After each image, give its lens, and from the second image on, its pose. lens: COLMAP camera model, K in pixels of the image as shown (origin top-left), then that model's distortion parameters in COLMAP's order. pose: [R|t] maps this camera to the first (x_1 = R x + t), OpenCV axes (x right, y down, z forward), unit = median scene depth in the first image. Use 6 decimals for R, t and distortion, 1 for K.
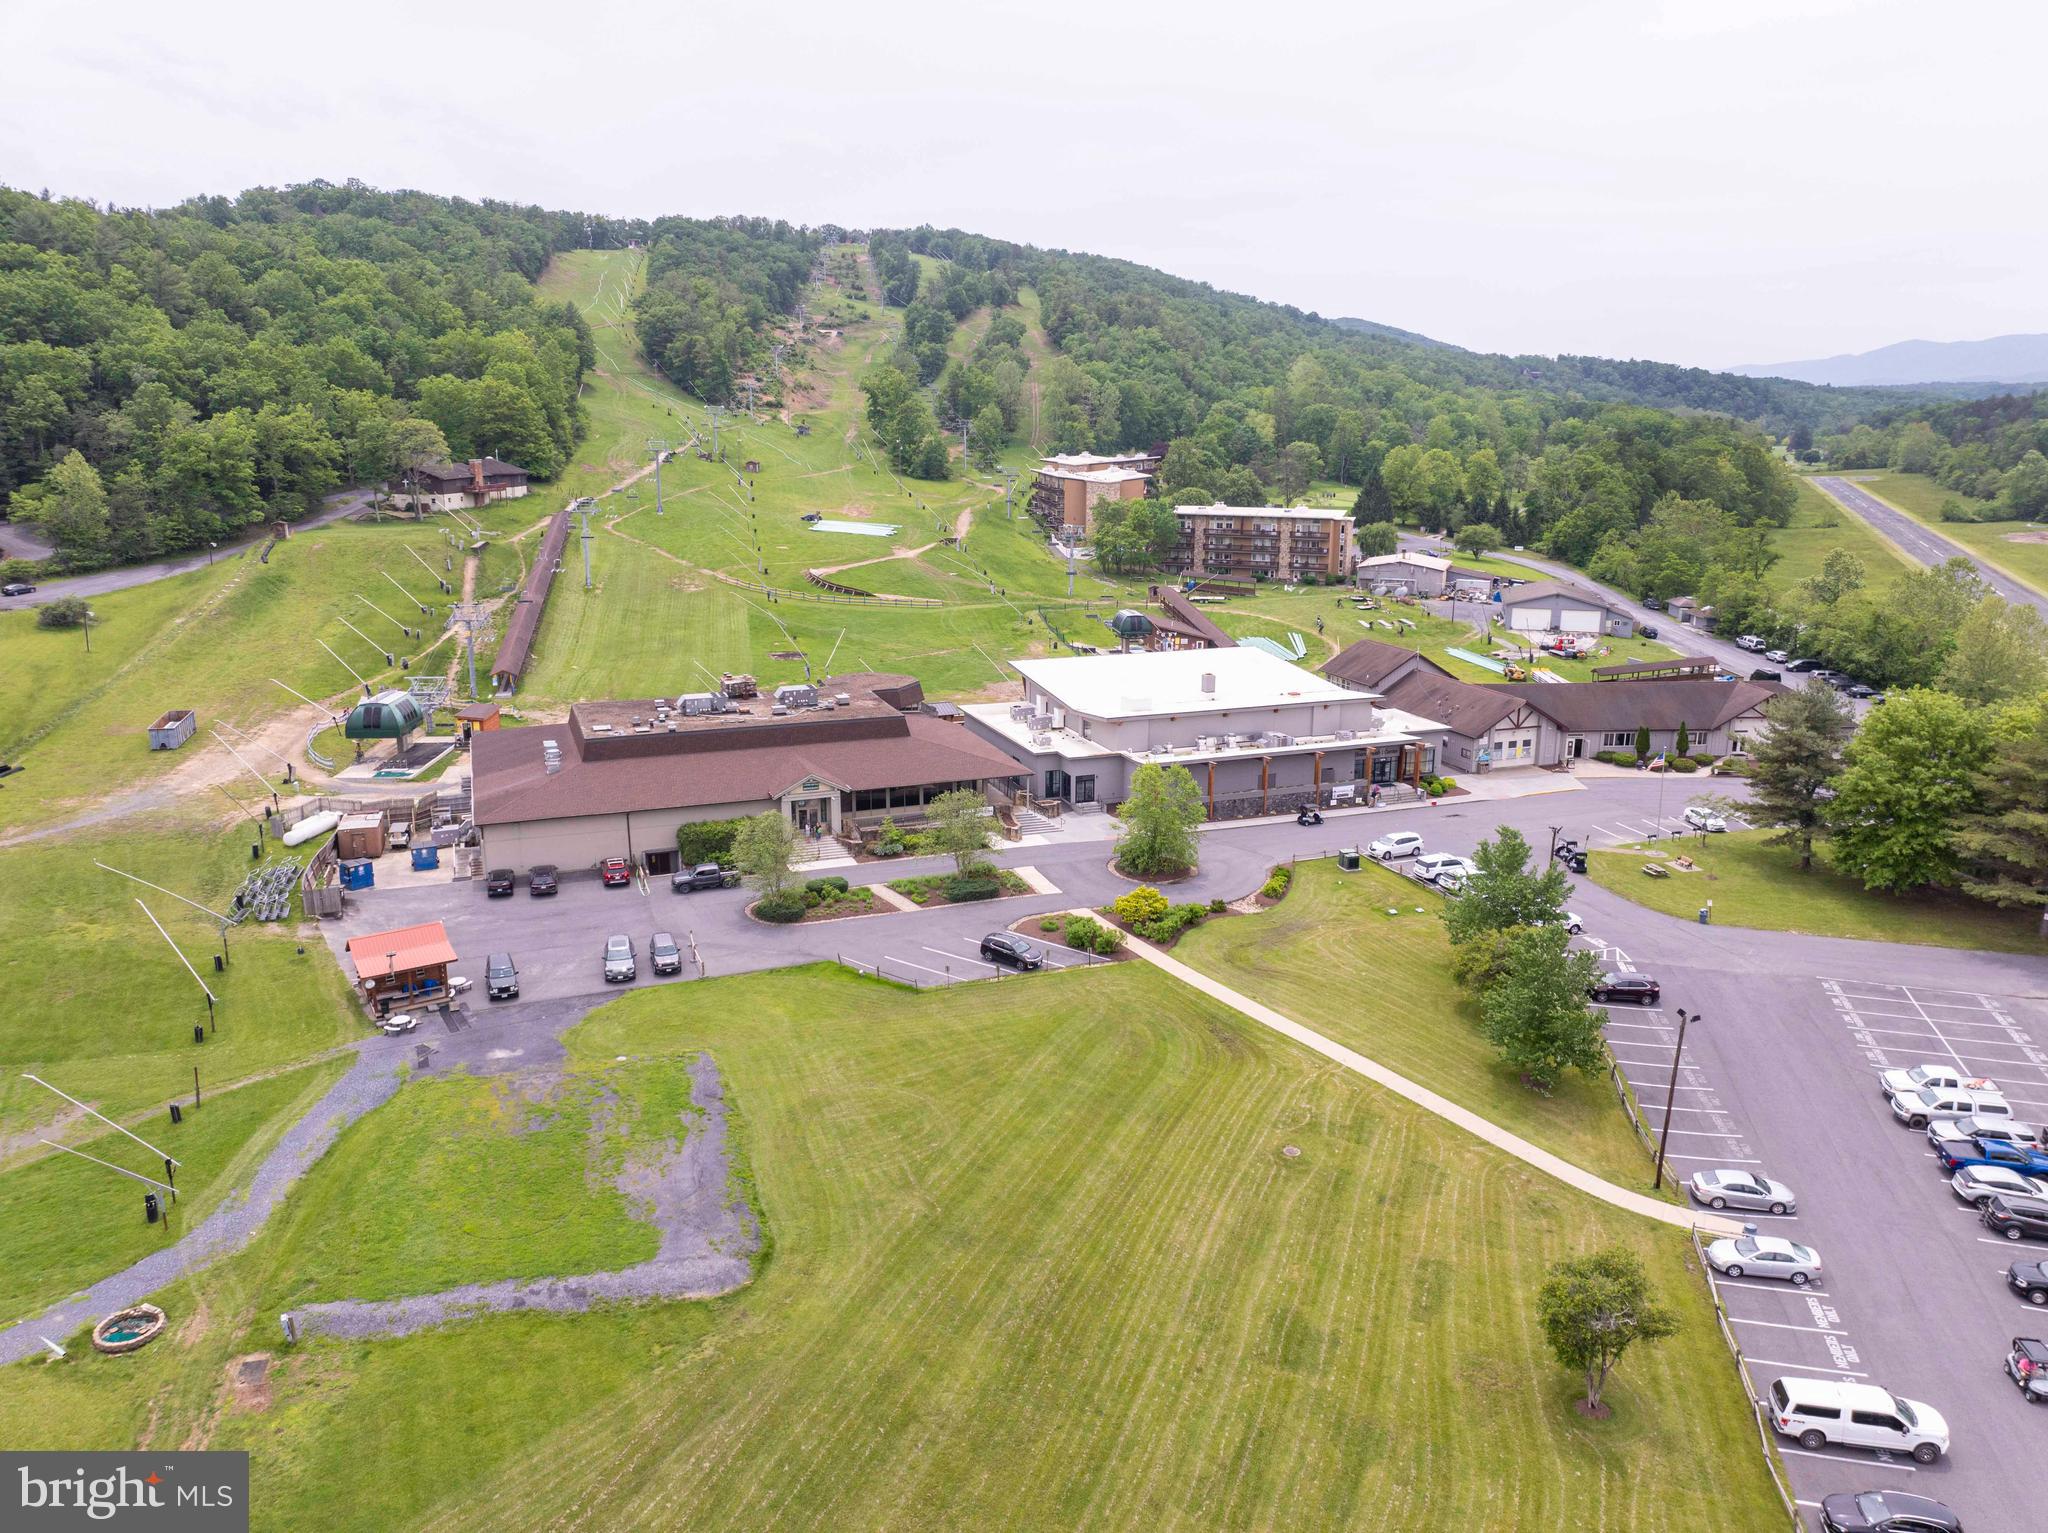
lens RADIAL K [[1437.8, 0, 1032.3], [0, 1437.8, 766.5], [0, 0, 1]] dist [-0.047114, 0.015054]
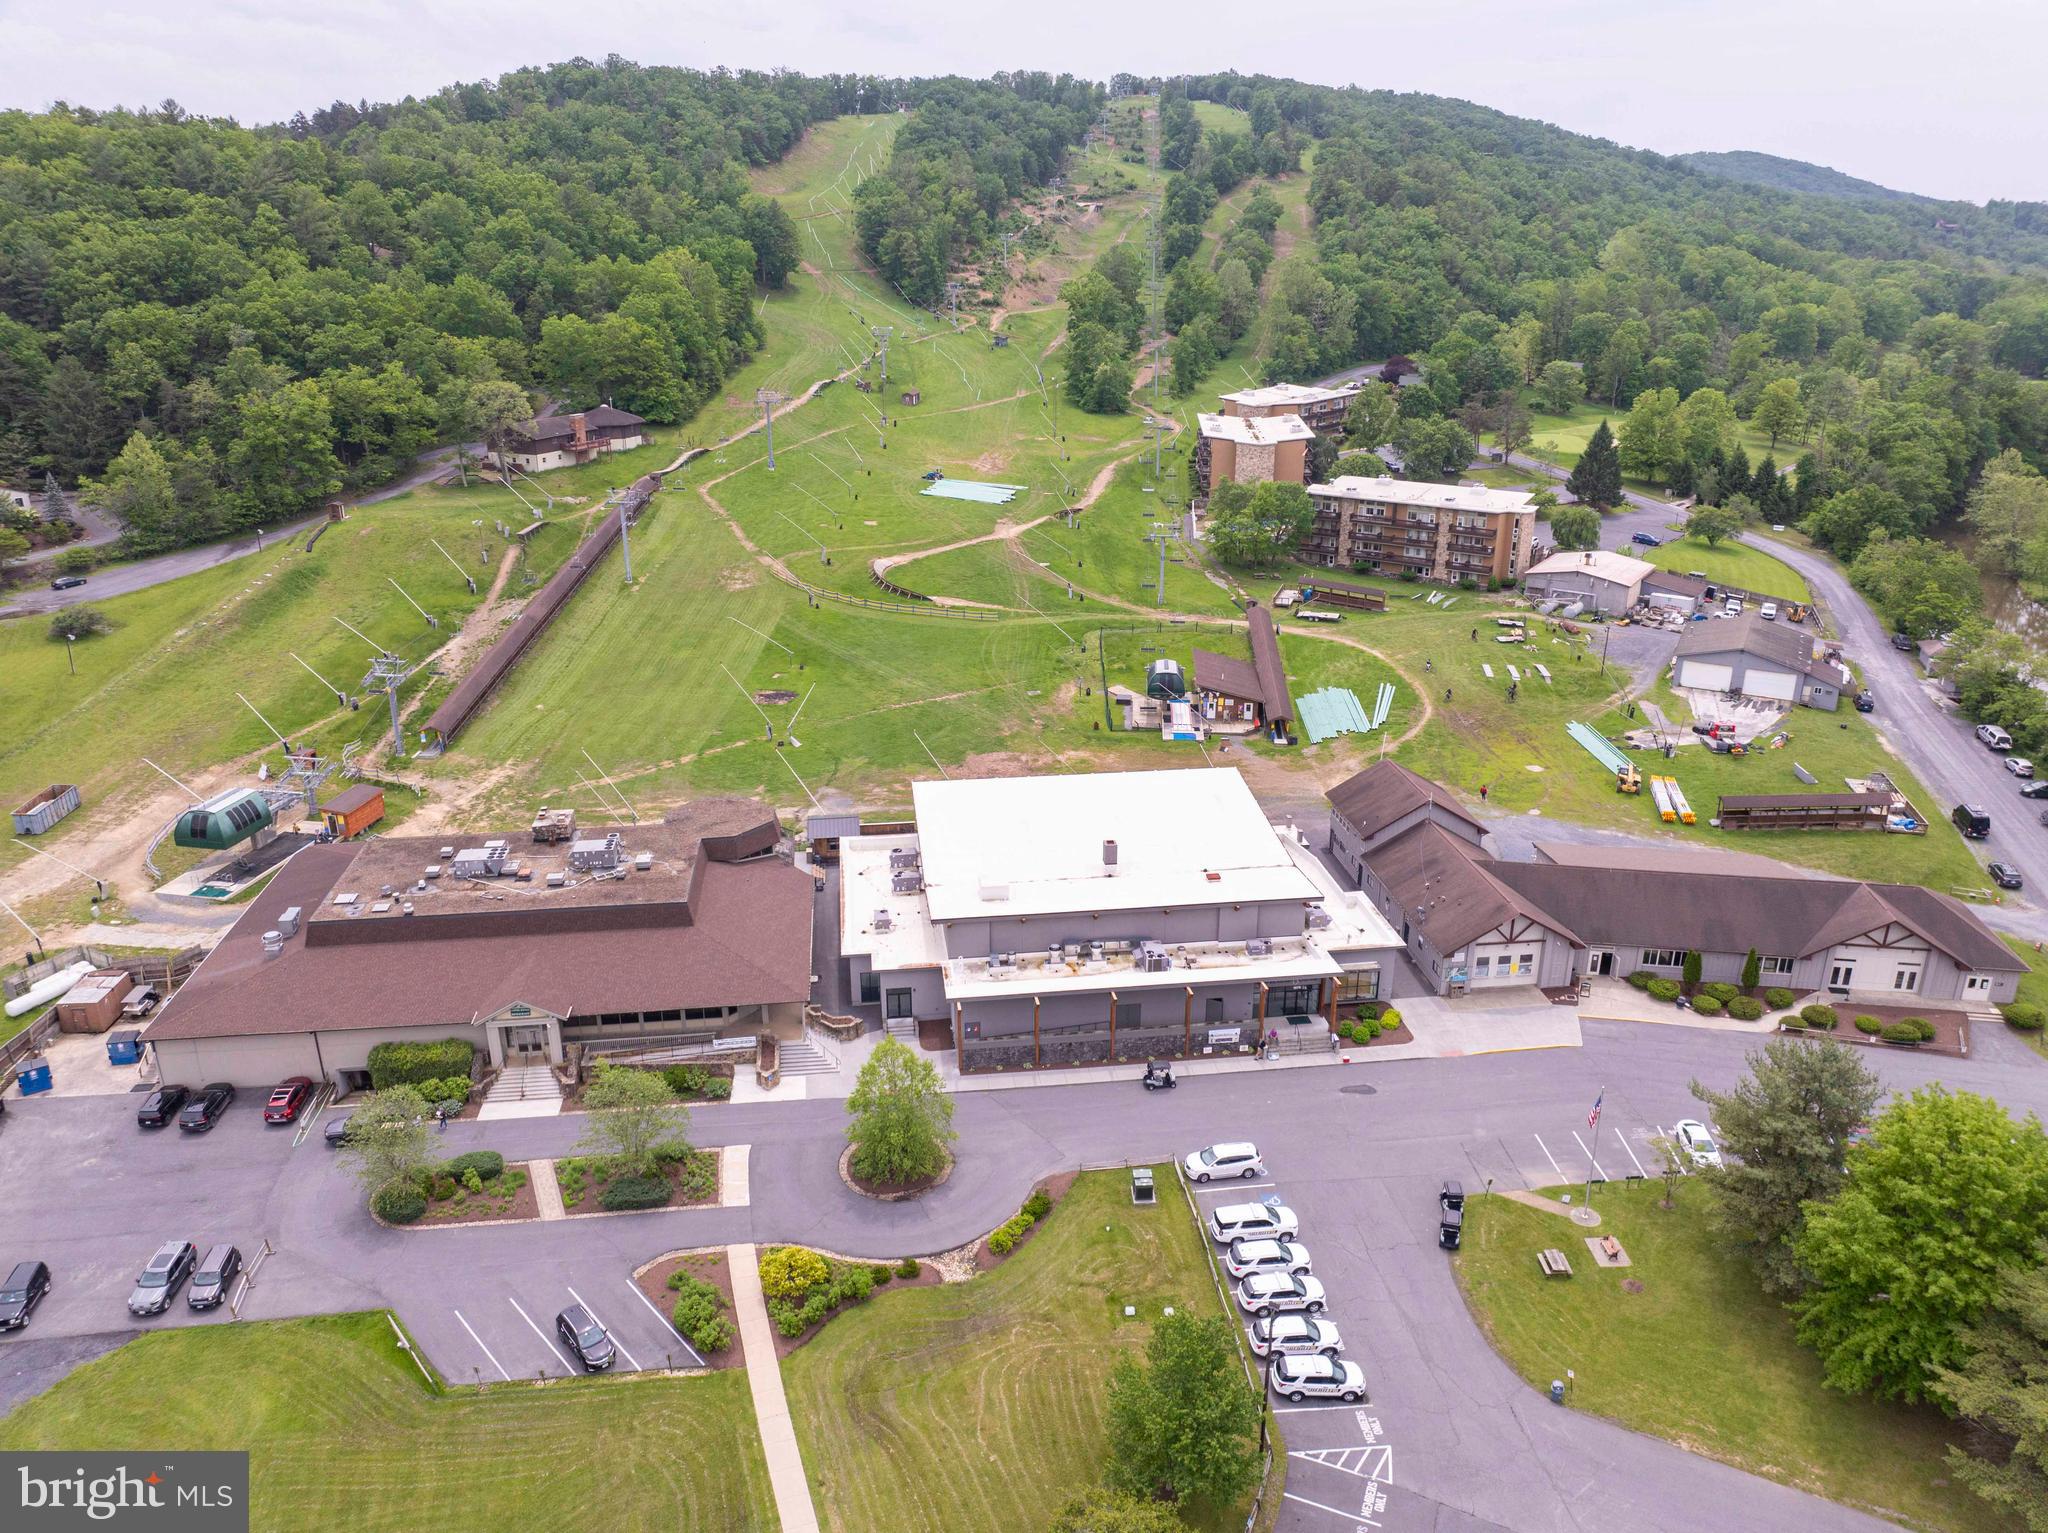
lens RADIAL K [[1437.8, 0, 1029.1], [0, 1437.8, 764.9], [0, 0, 1]] dist [-0.047114, 0.015054]
pose [[0.972022, 0.077804, -0.221631, 0.157577], [-0.053561, 0.992107, 0.113376, -0.121862], [0.228703, -0.098333, 0.968517, 0.131186]]
